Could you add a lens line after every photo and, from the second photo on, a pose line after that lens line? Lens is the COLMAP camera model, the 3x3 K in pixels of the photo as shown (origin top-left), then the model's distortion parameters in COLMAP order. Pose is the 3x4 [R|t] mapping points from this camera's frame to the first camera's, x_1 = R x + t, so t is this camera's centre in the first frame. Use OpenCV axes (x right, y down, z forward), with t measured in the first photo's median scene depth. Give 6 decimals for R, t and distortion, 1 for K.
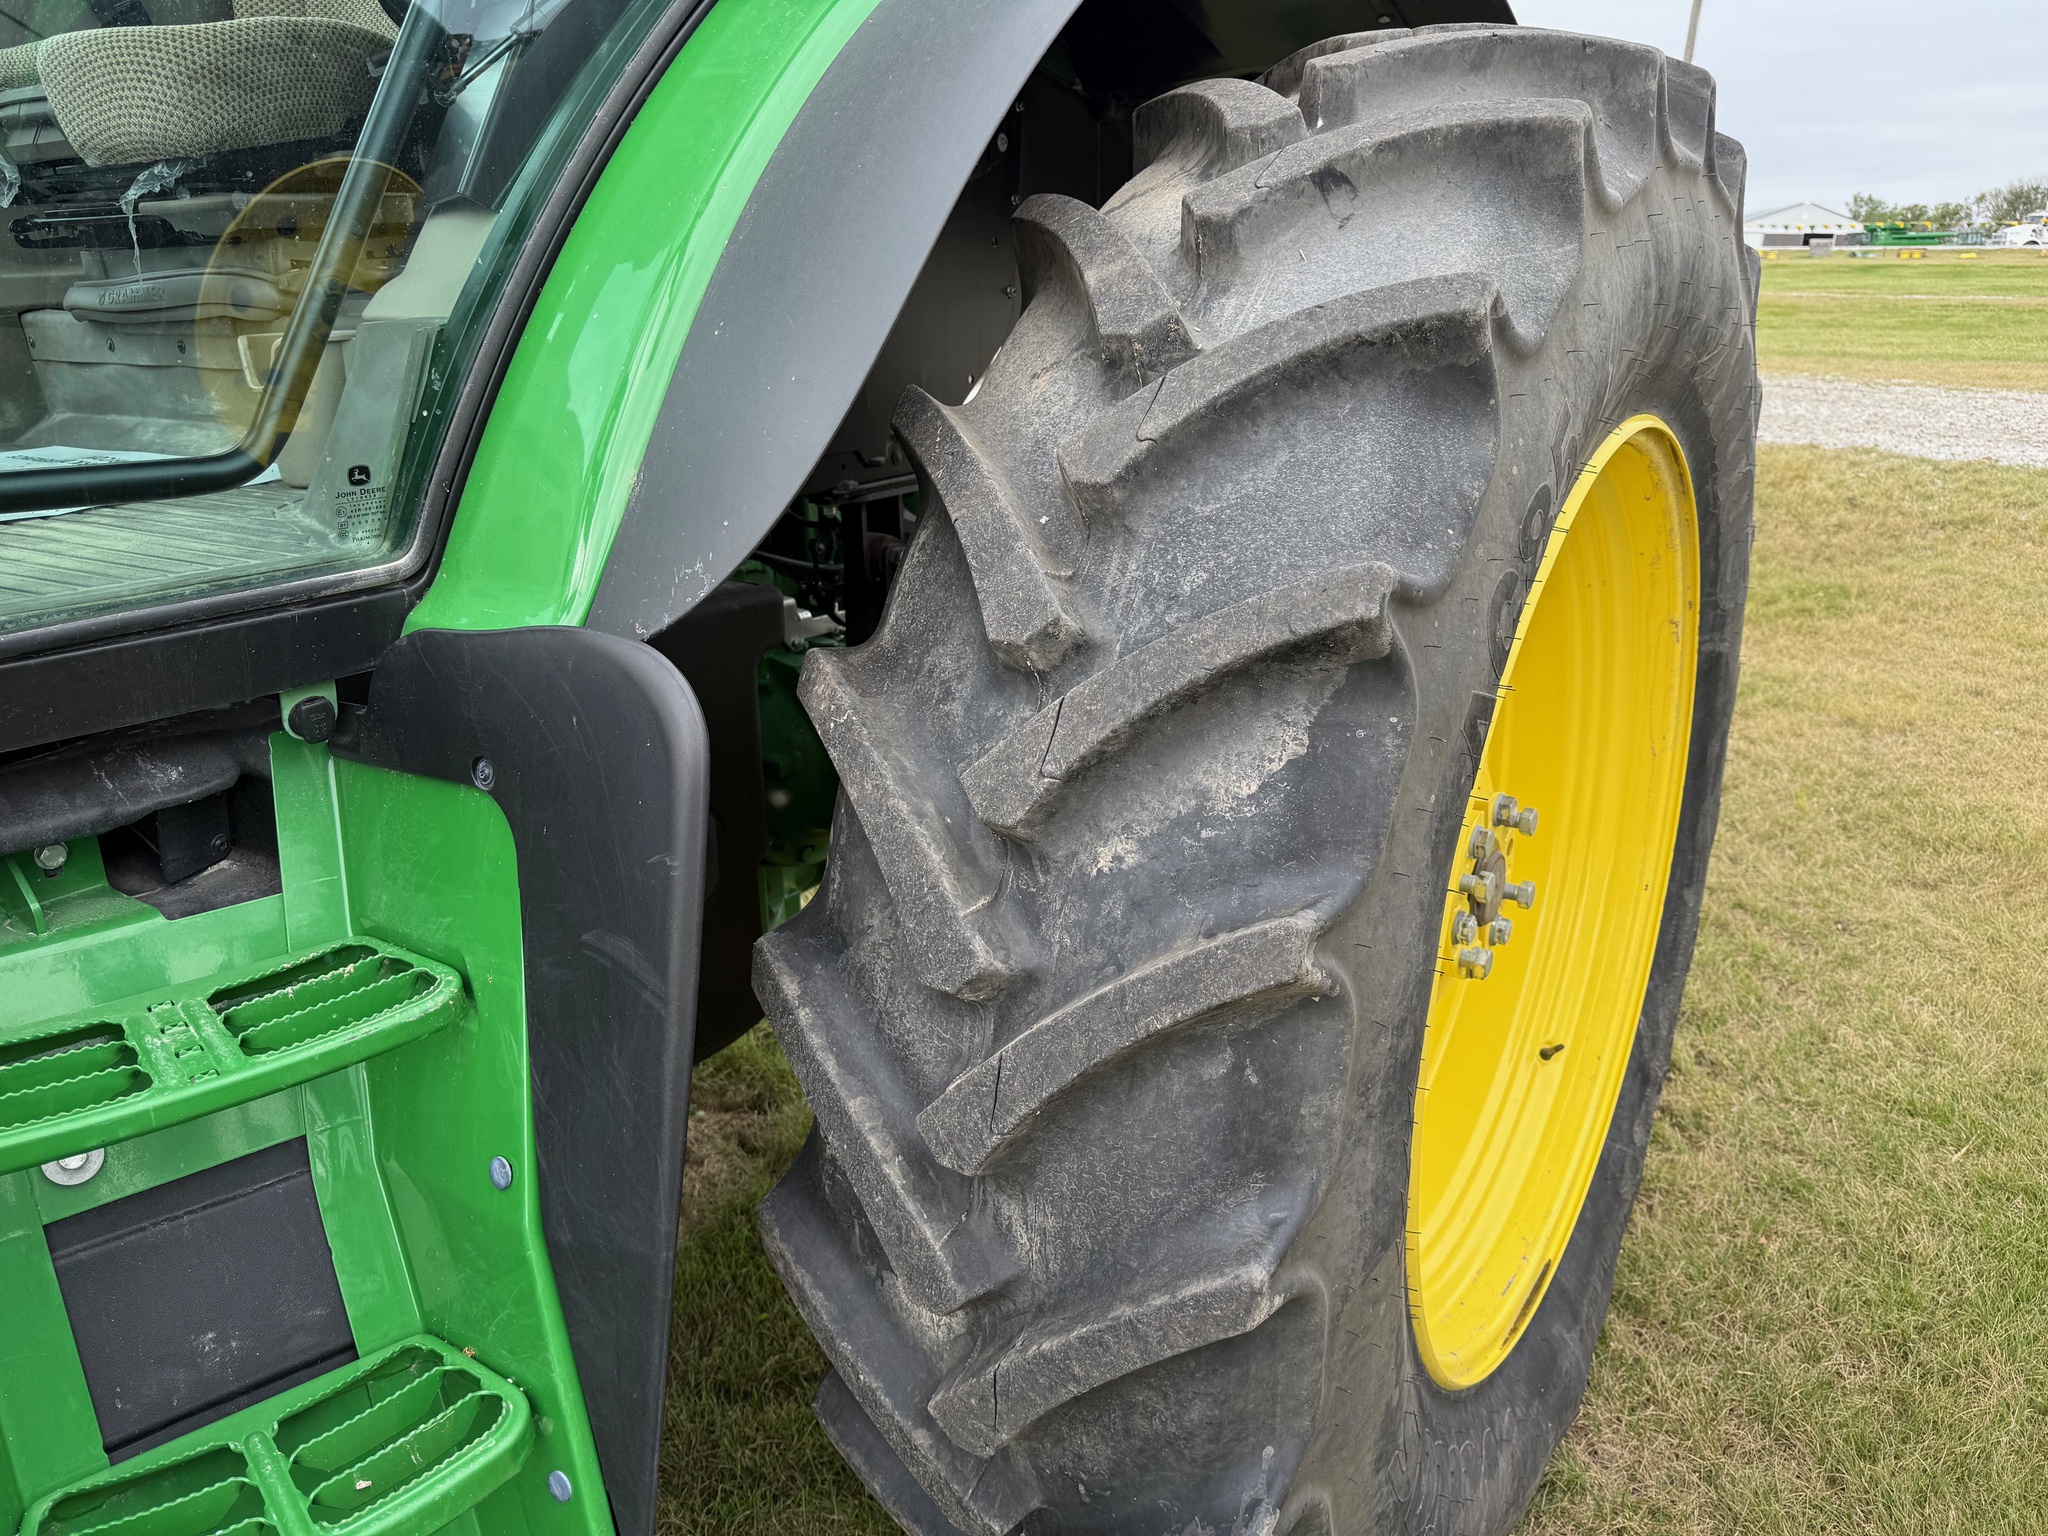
lens RADIAL K [[1437.5, 0, 1018.3], [0, 1437.5, 769.2], [0, 0, 1]] dist [0.128251, -0.224123]
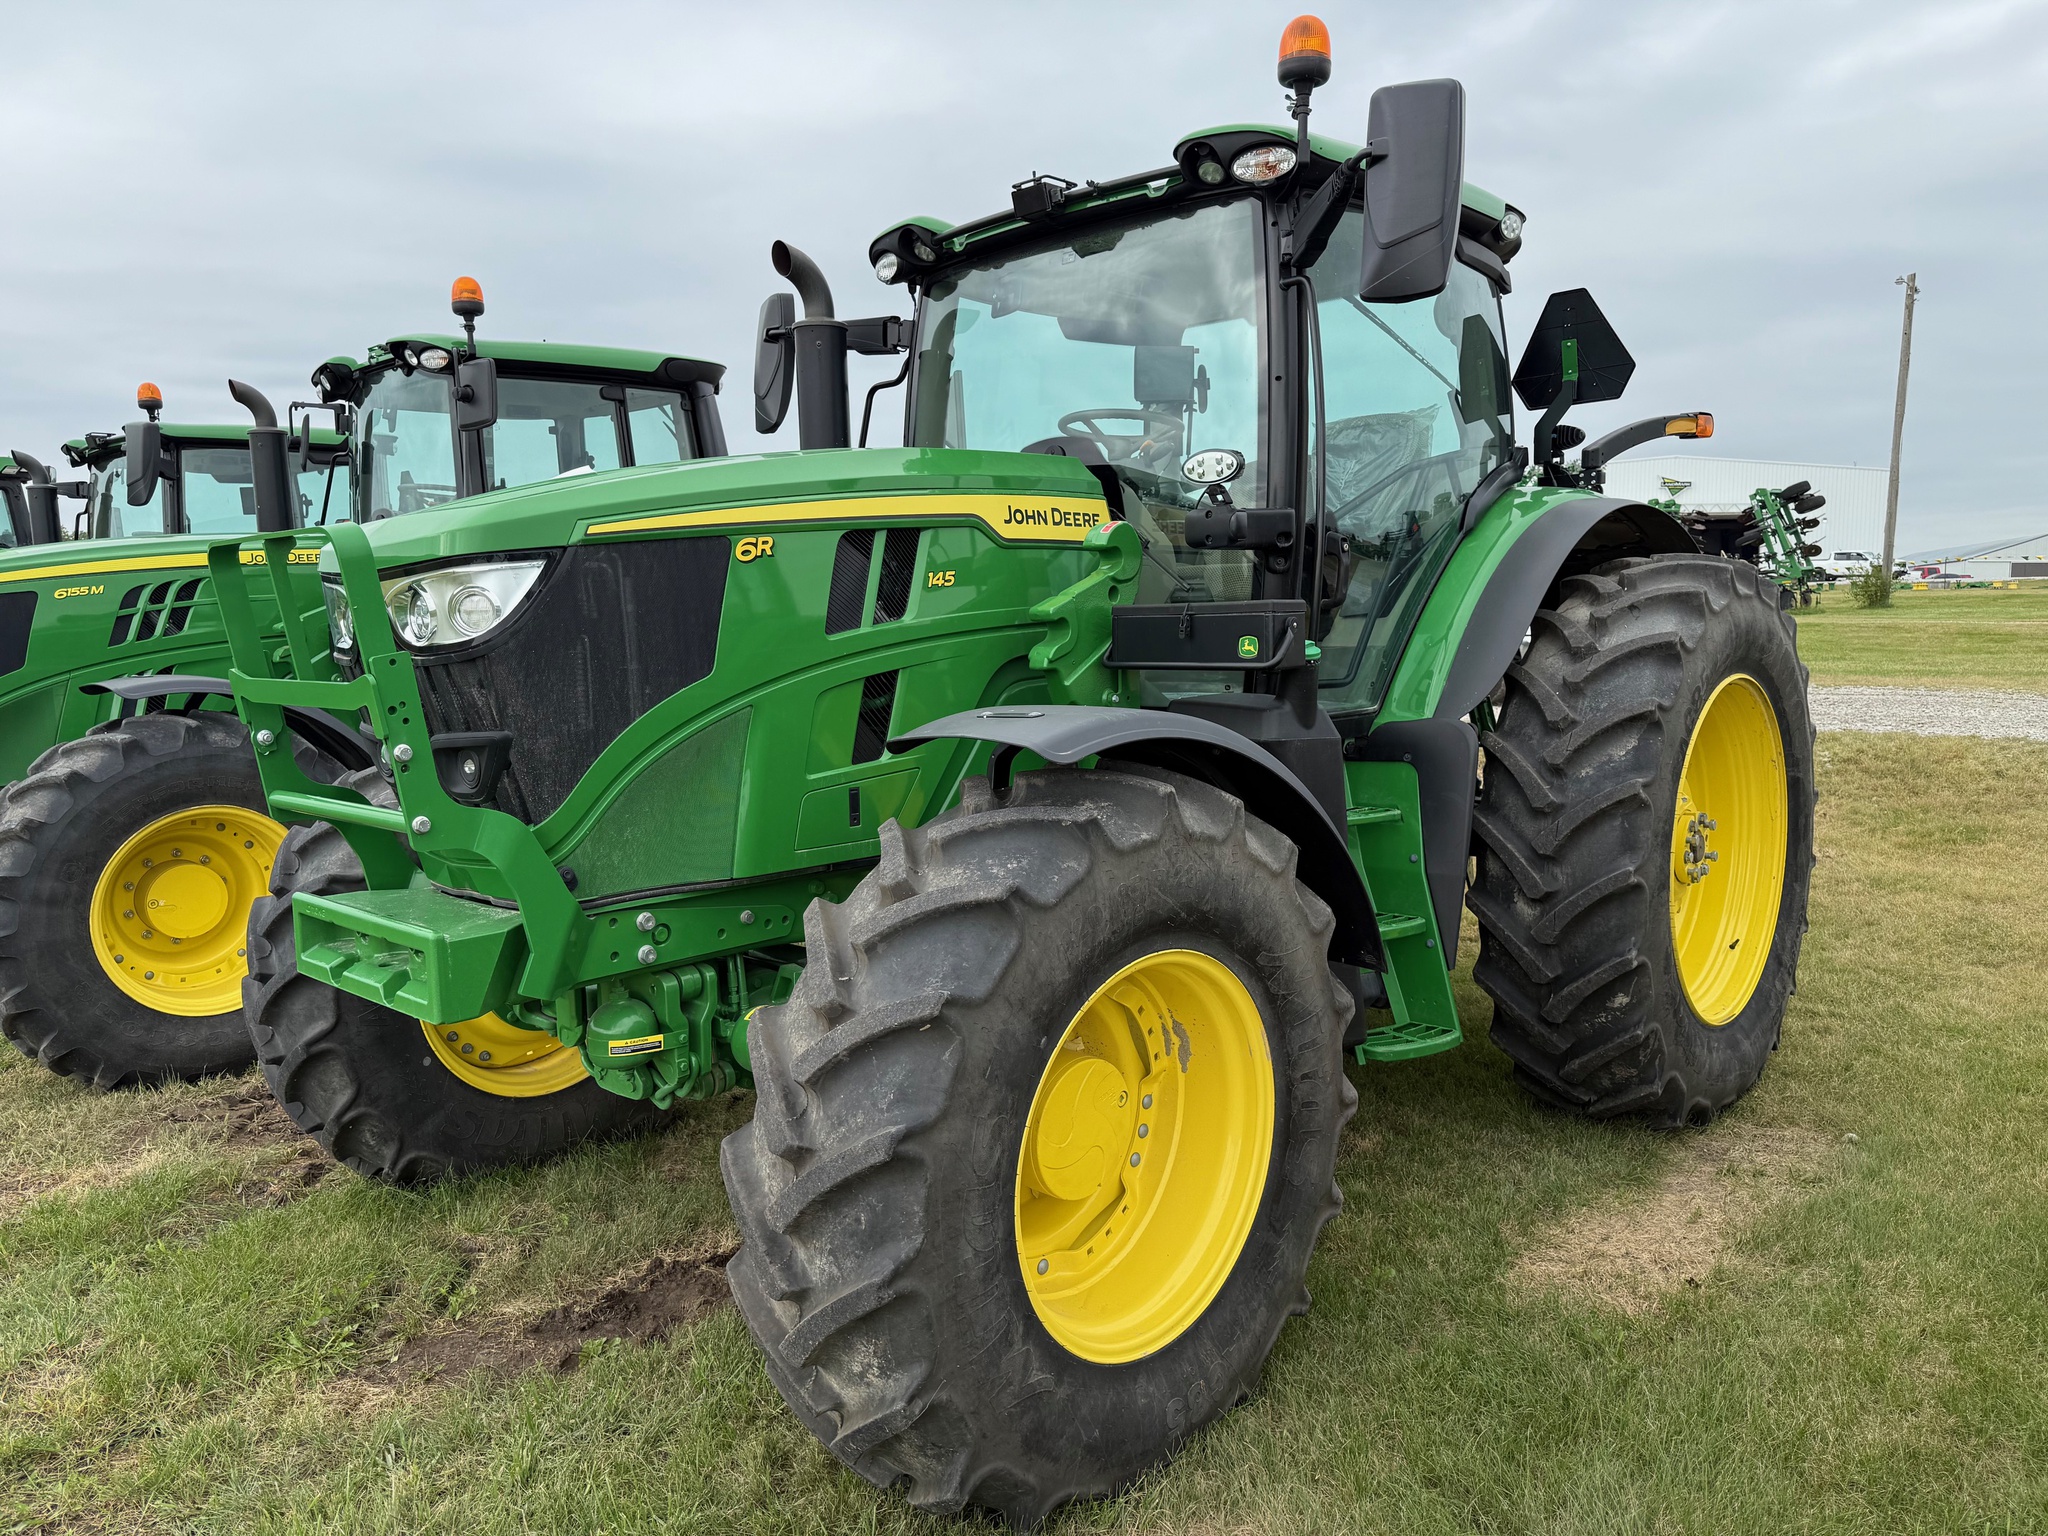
lens RADIAL K [[1379.0, 0, 1024.0], [0, 1379.0, 768.0], [0, 0, 1]] dist [0.058054, -0.089379]
pose [[0.986464, 0.006736, -0.163841, -0.739173], [-0.041608, 0.976738, -0.210361, 0.814164], [0.158613, 0.214331, 0.963797, -2.596055]]
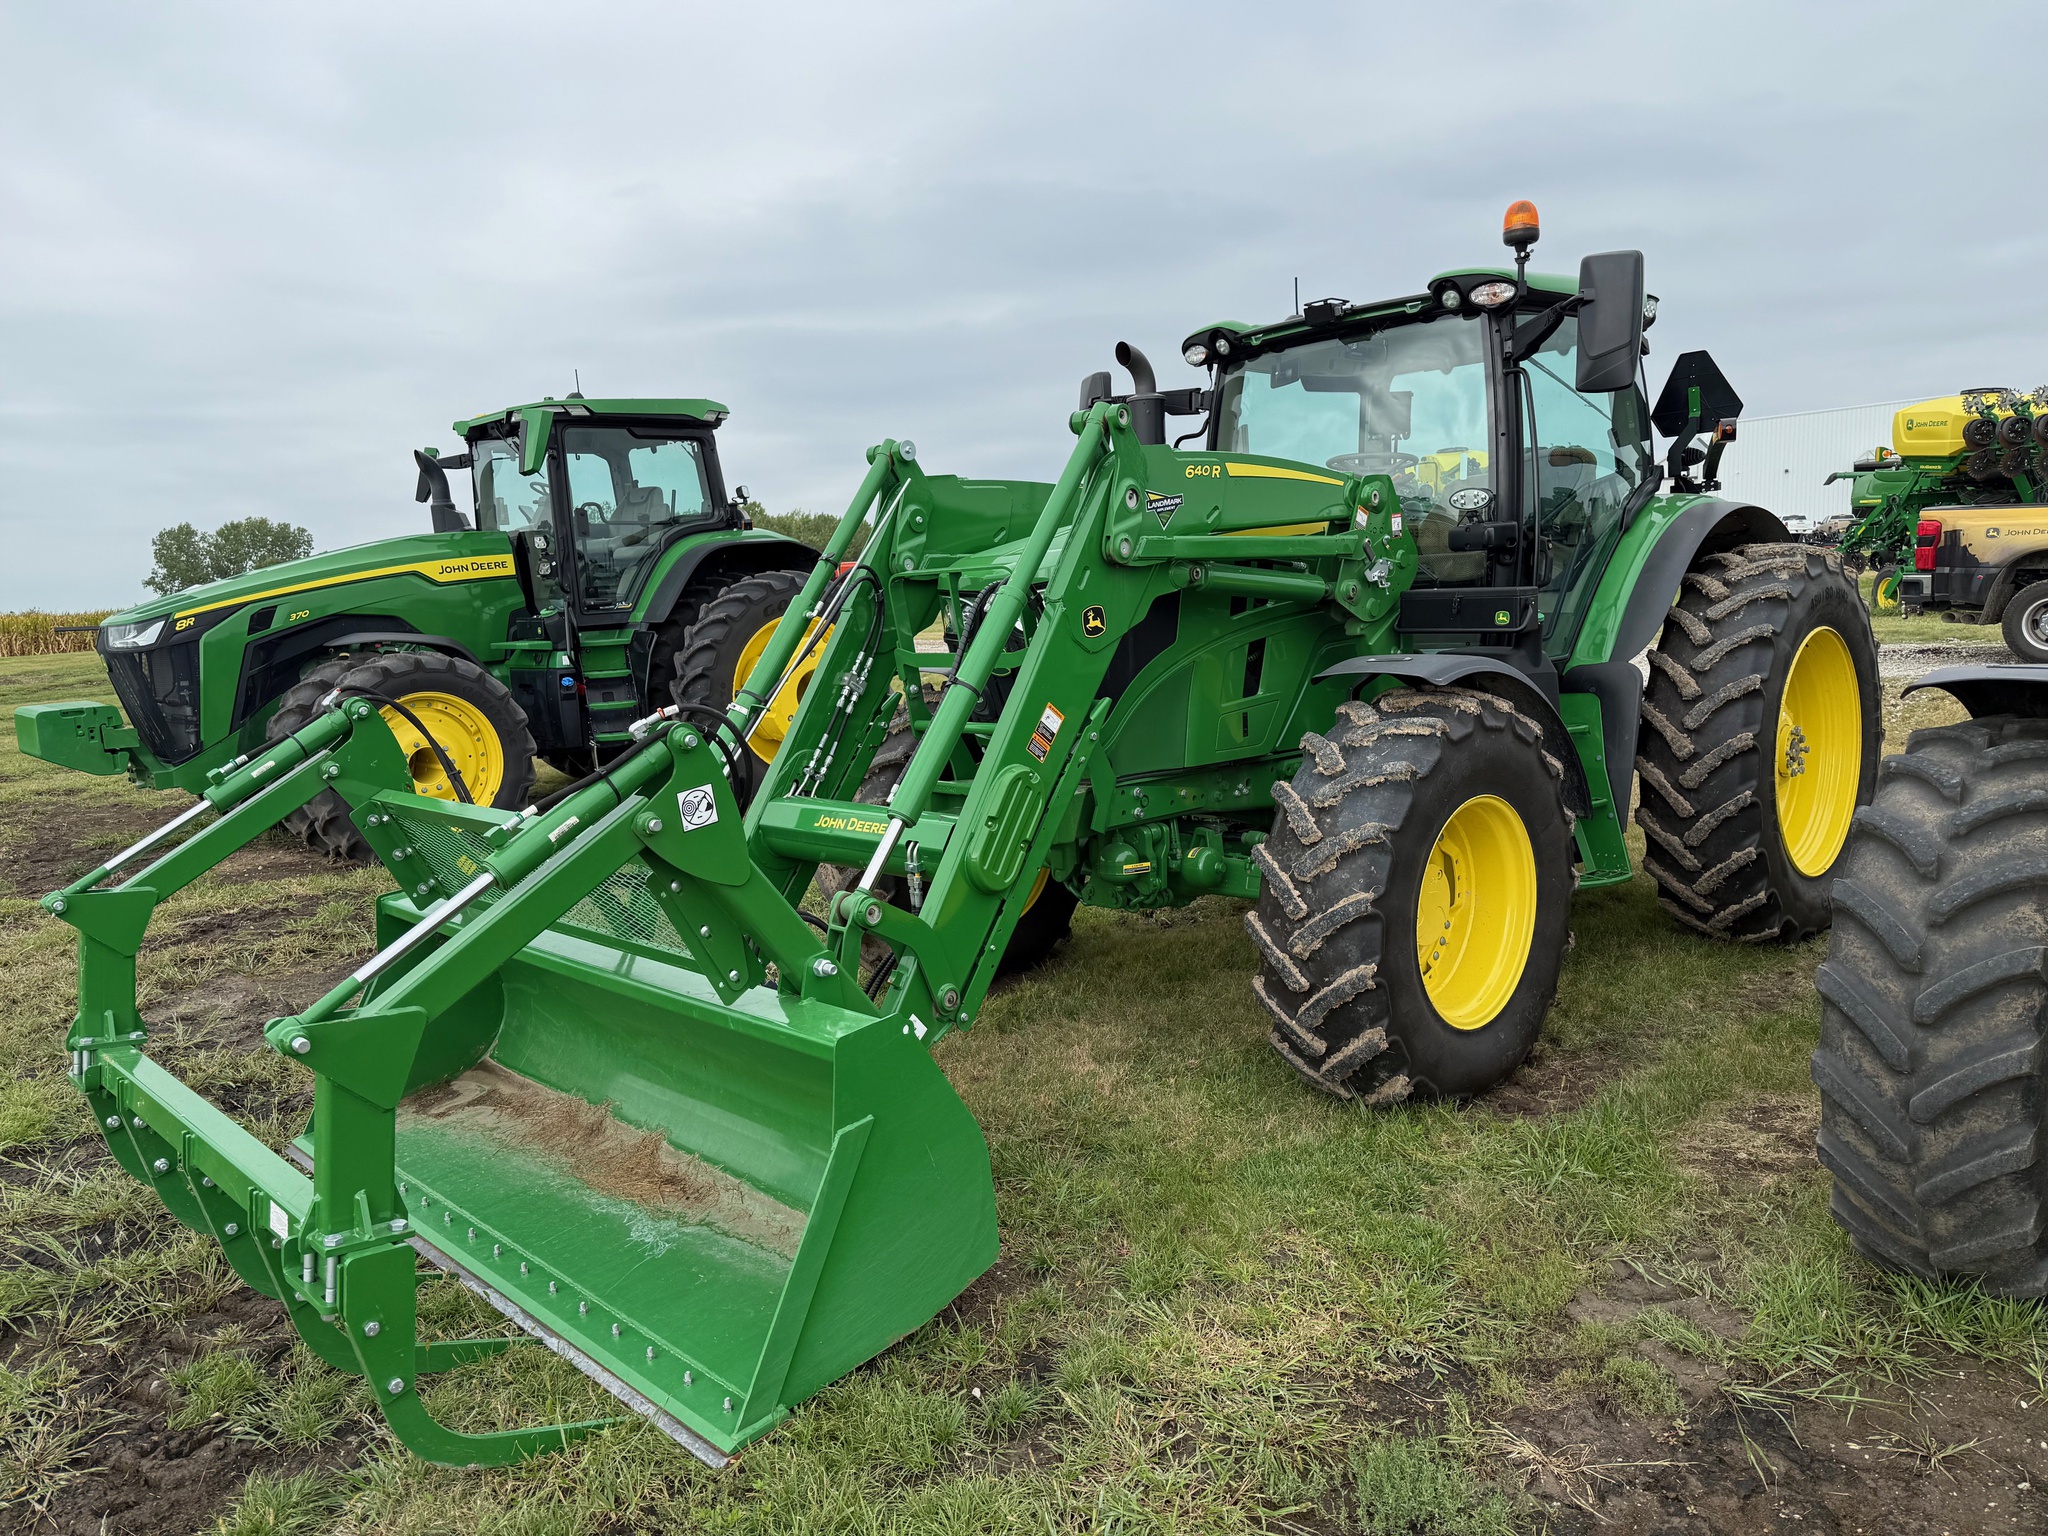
lens RADIAL K [[1379.0, 0, 1024.0], [0, 1379.0, 768.0], [0, 0, 1]] dist [0.058054, -0.089379]
pose [[0.976371, -0.014018, -0.215648, -1.241855], [-0.029151, 0.980229, -0.195705, 1.307798], [0.214128, 0.197367, 0.956658, -4.183872]]
